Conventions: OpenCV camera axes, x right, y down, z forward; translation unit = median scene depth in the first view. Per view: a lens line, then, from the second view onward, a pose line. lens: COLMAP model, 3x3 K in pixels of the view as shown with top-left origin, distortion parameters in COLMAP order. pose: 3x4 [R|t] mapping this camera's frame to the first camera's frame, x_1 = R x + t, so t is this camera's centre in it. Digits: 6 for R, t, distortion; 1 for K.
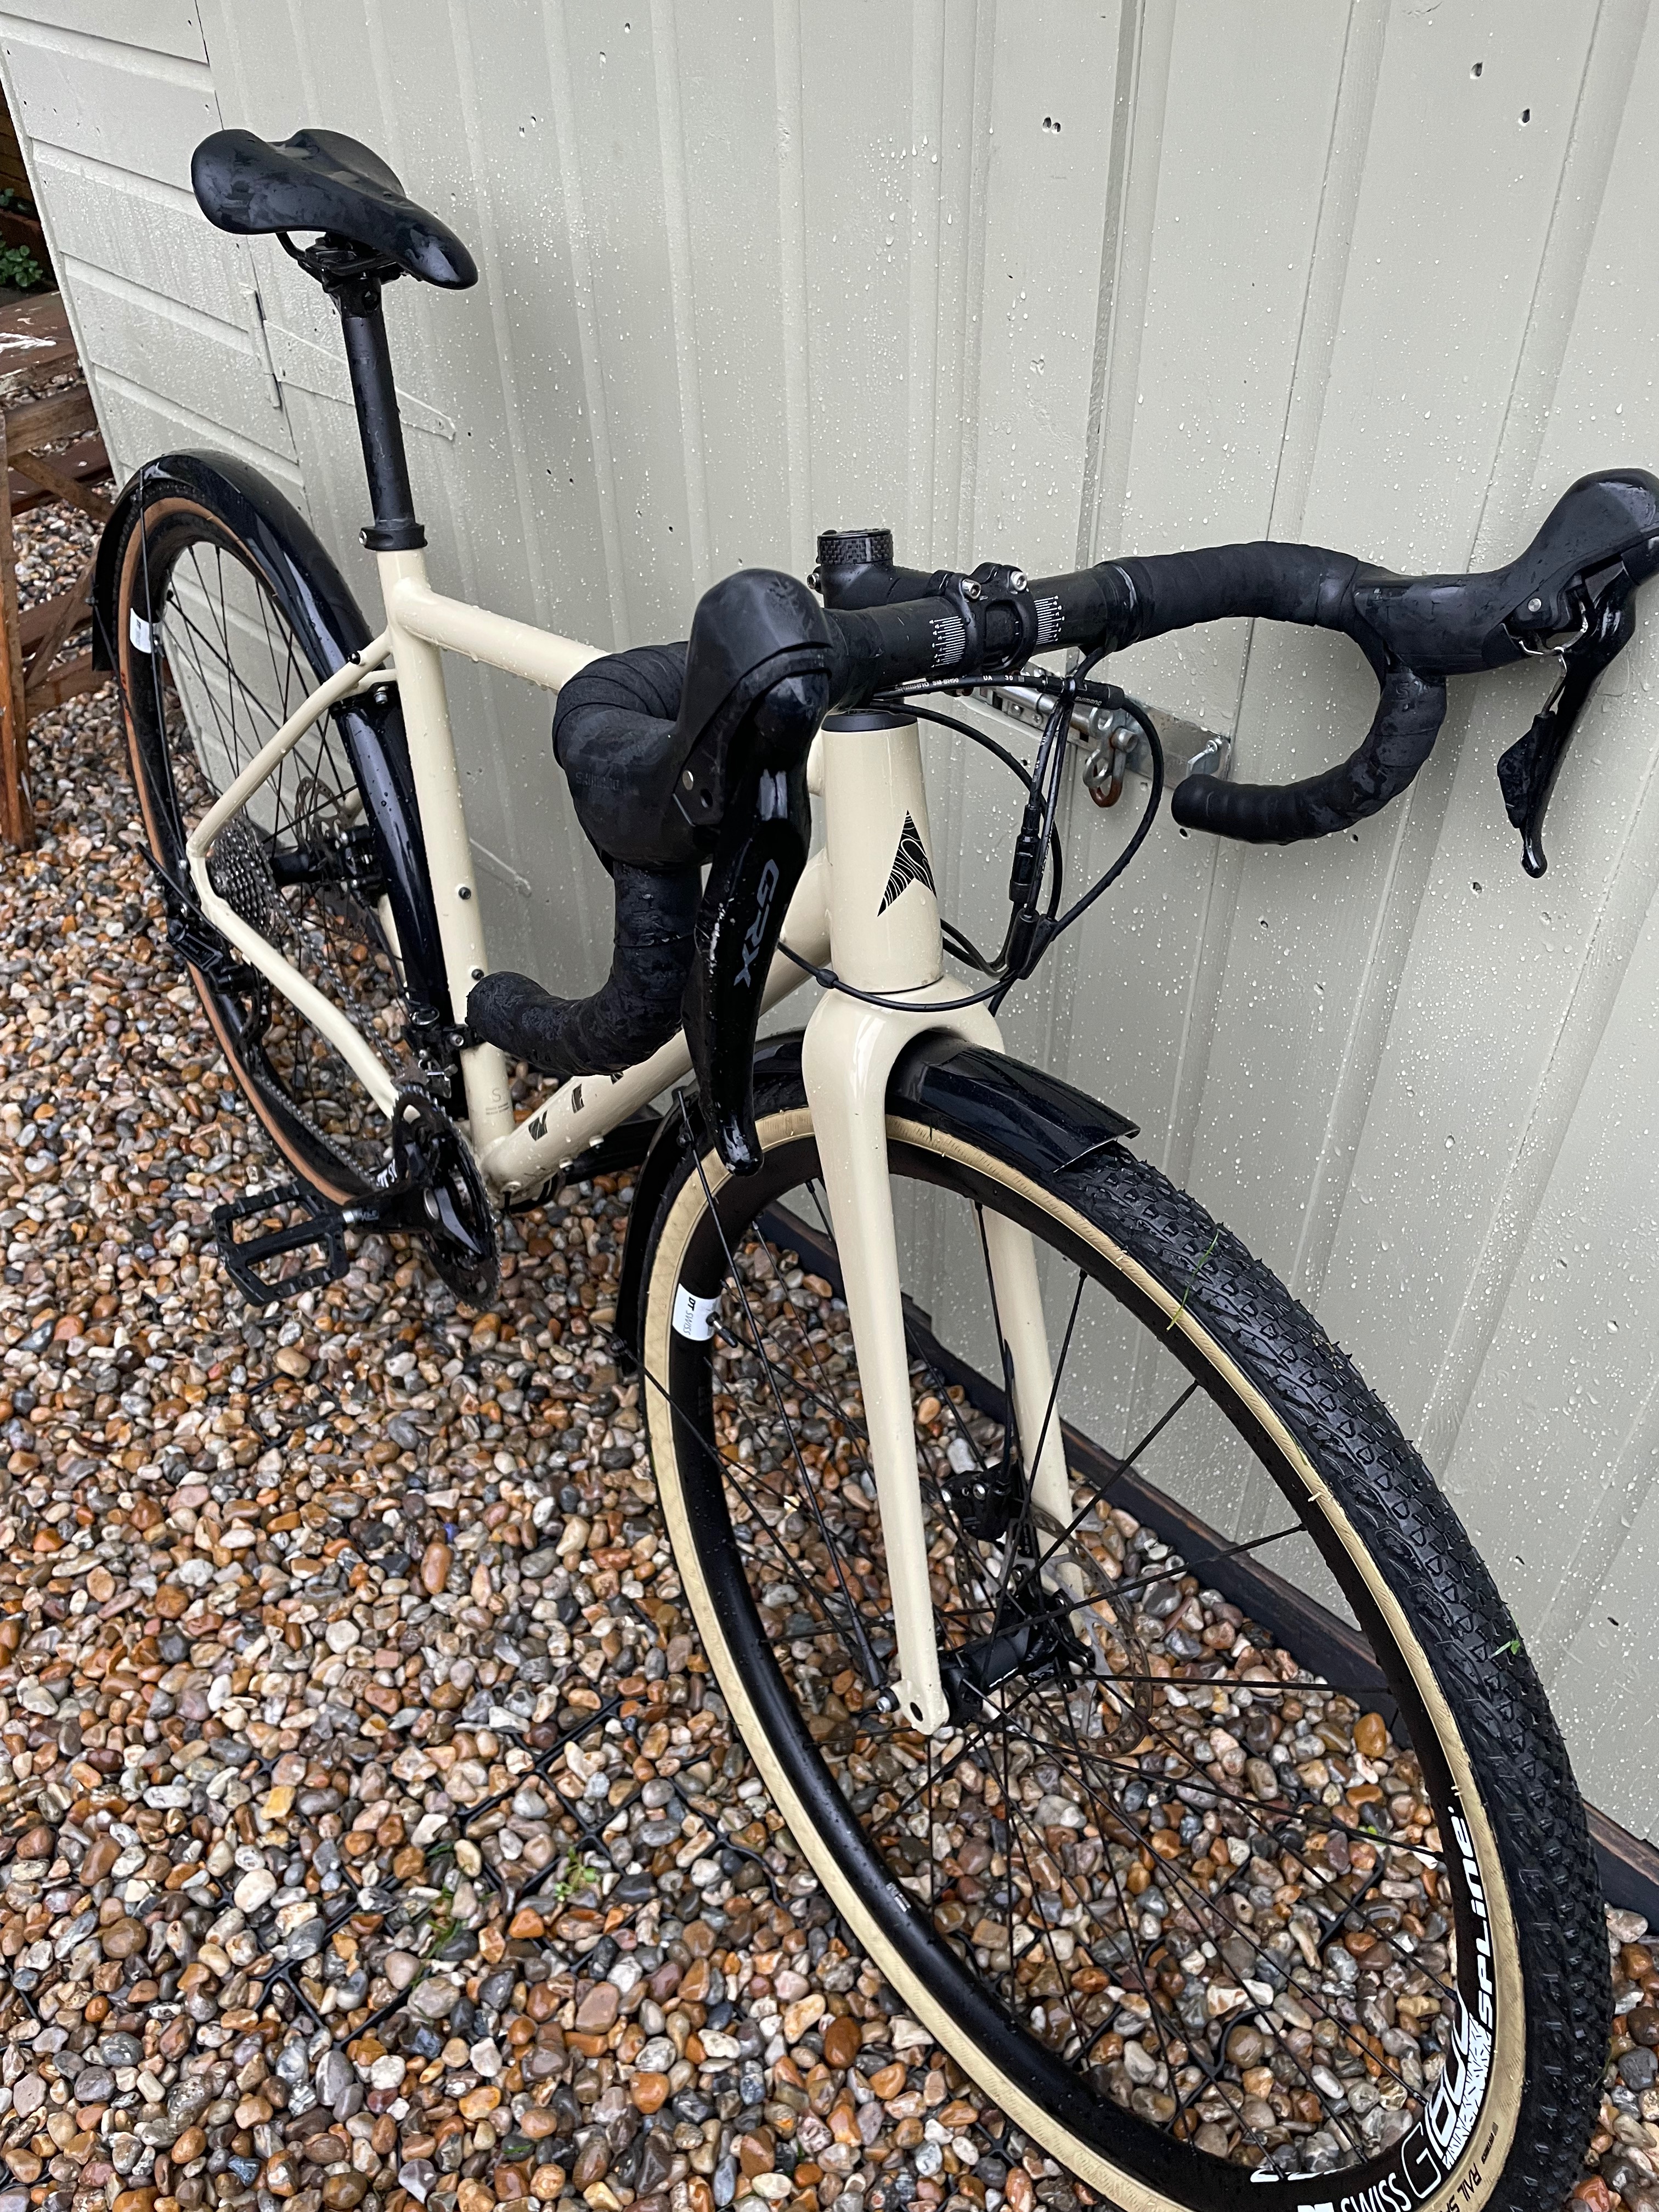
lens RADIAL K [[1689.8, 0, 891.5], [0, 1689.8, 1102.4], [0, 0, 1]] dist [0.070253, -0.104670]
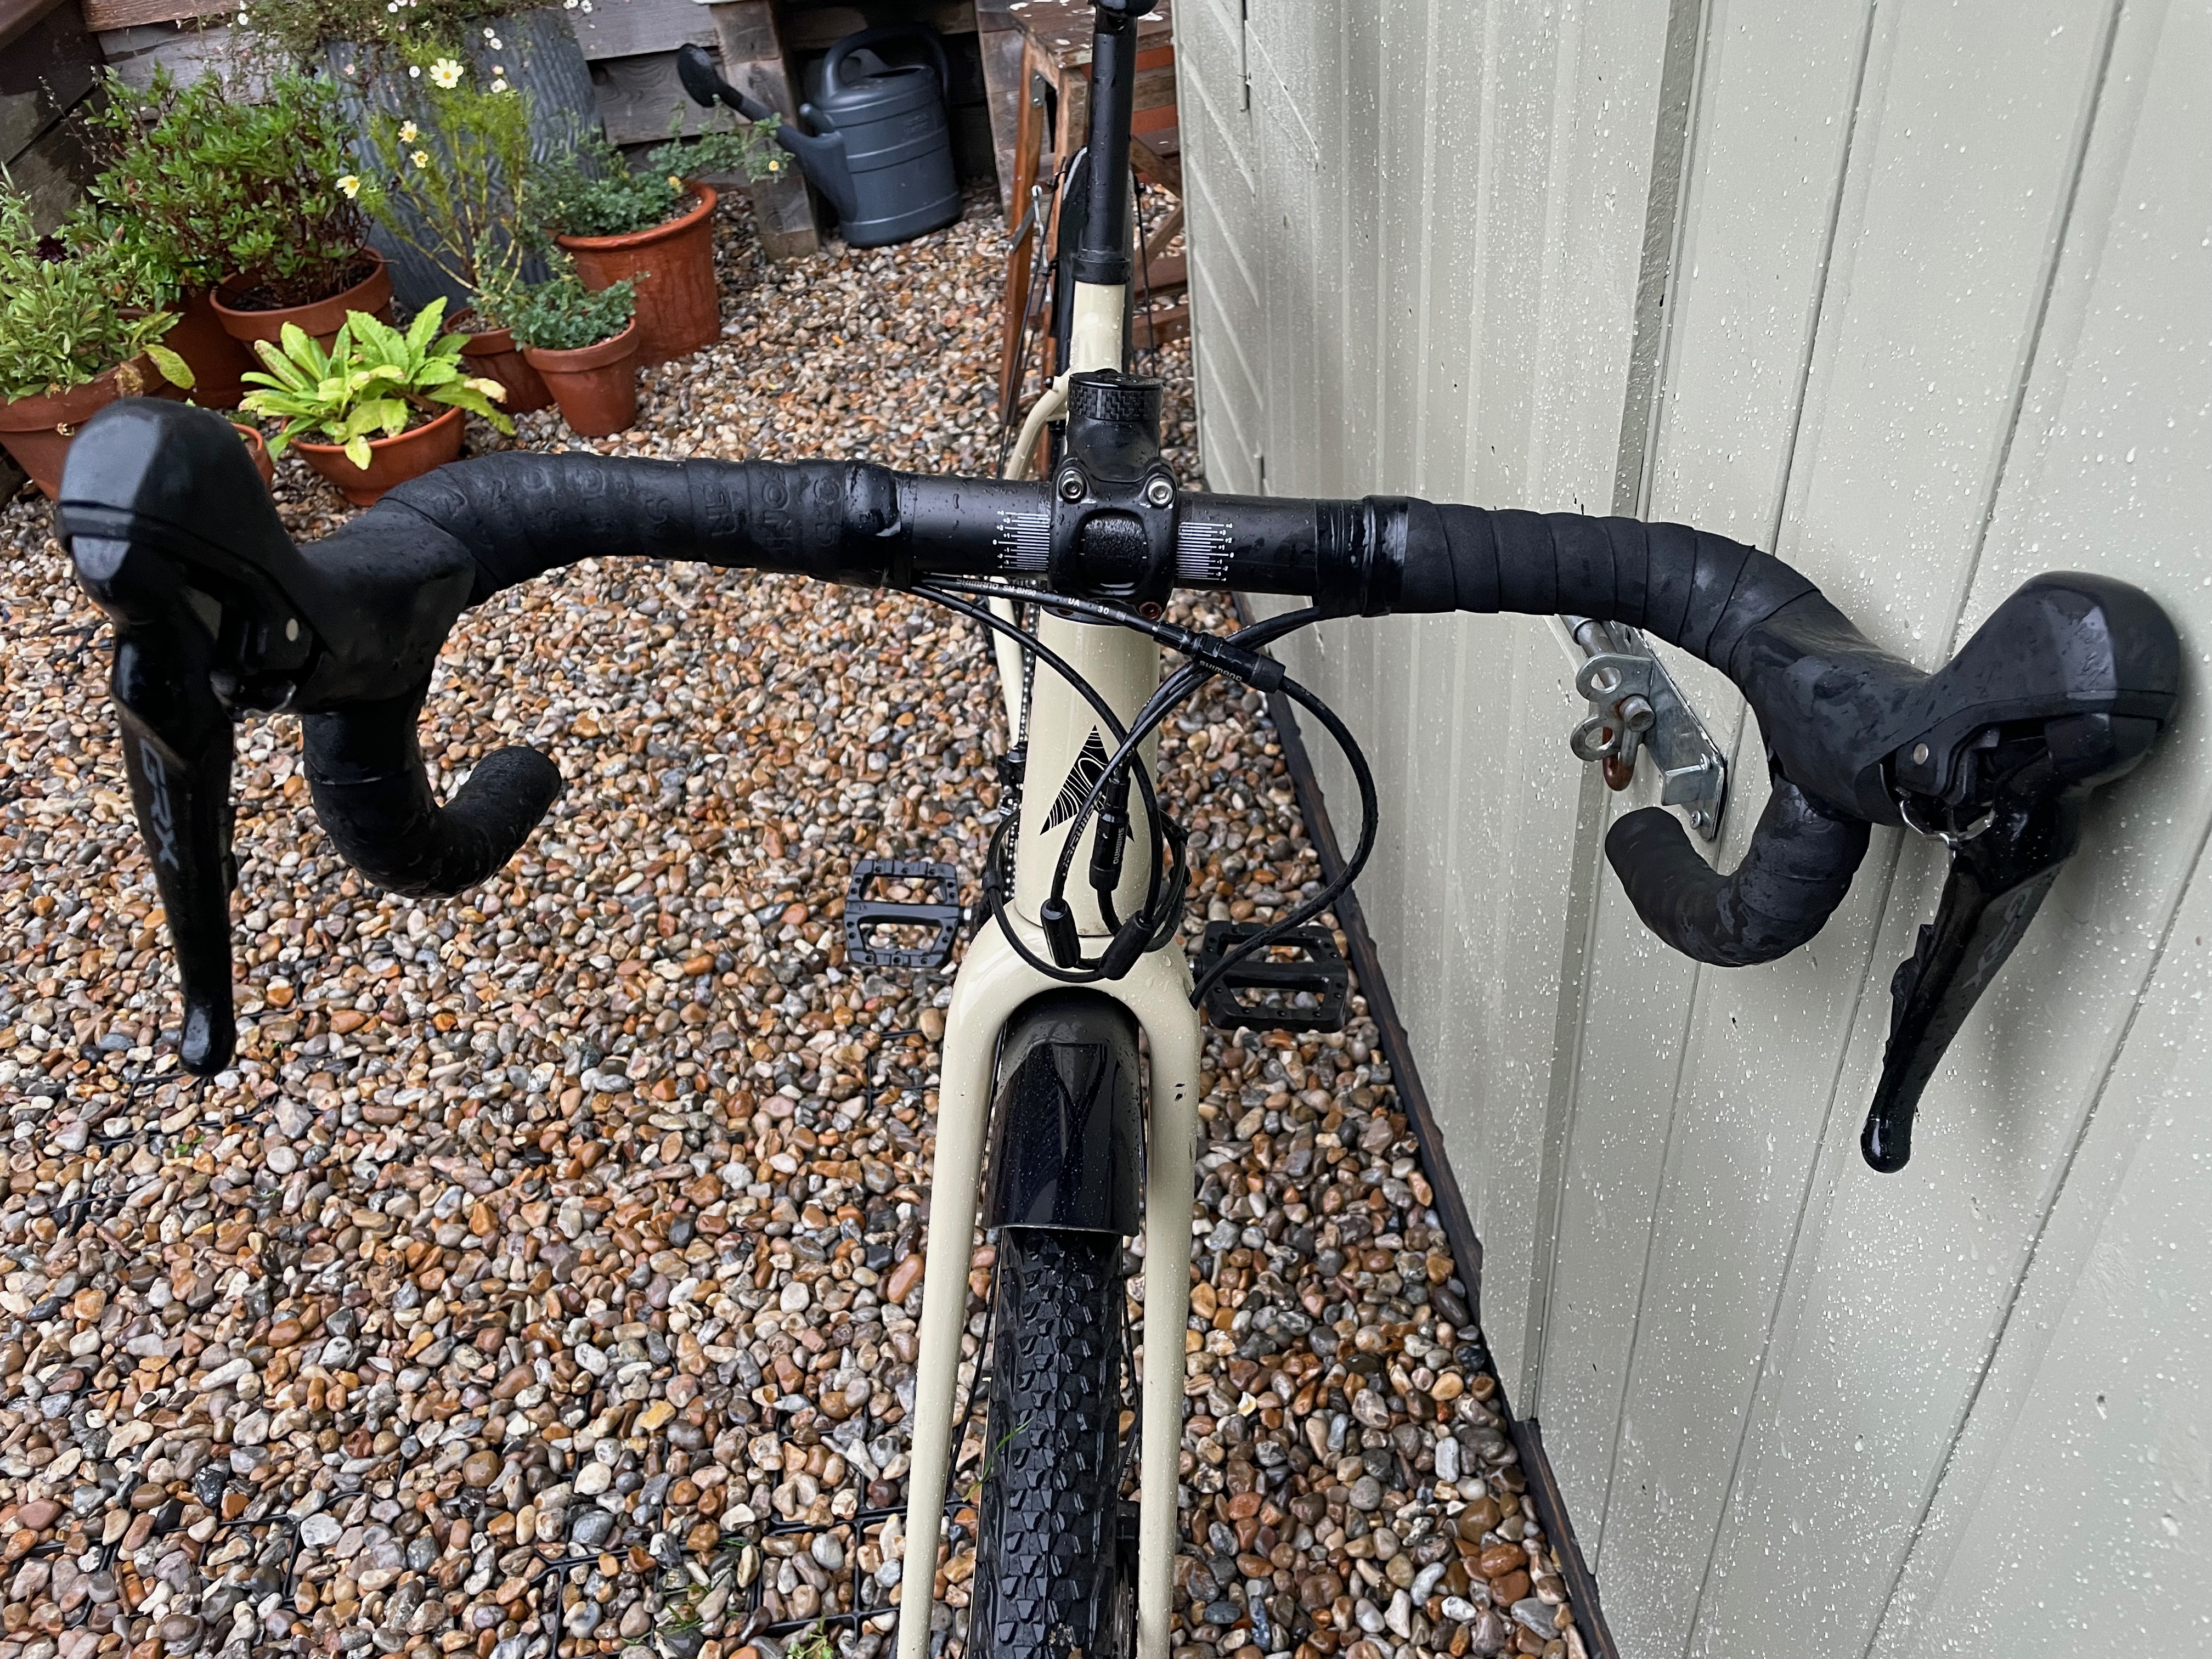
lens RADIAL K [[1689.8, 0, 1114.8], [0, 1689.8, 825.6], [0, 0, 1]] dist [0.070253, -0.104670]
pose [[0.790036, 0.341116, -0.509395, 0.256448], [-0.331959, 0.936581, 0.112336, -0.133105], [0.515409, 0.080349, 0.853169, 0.203366]]
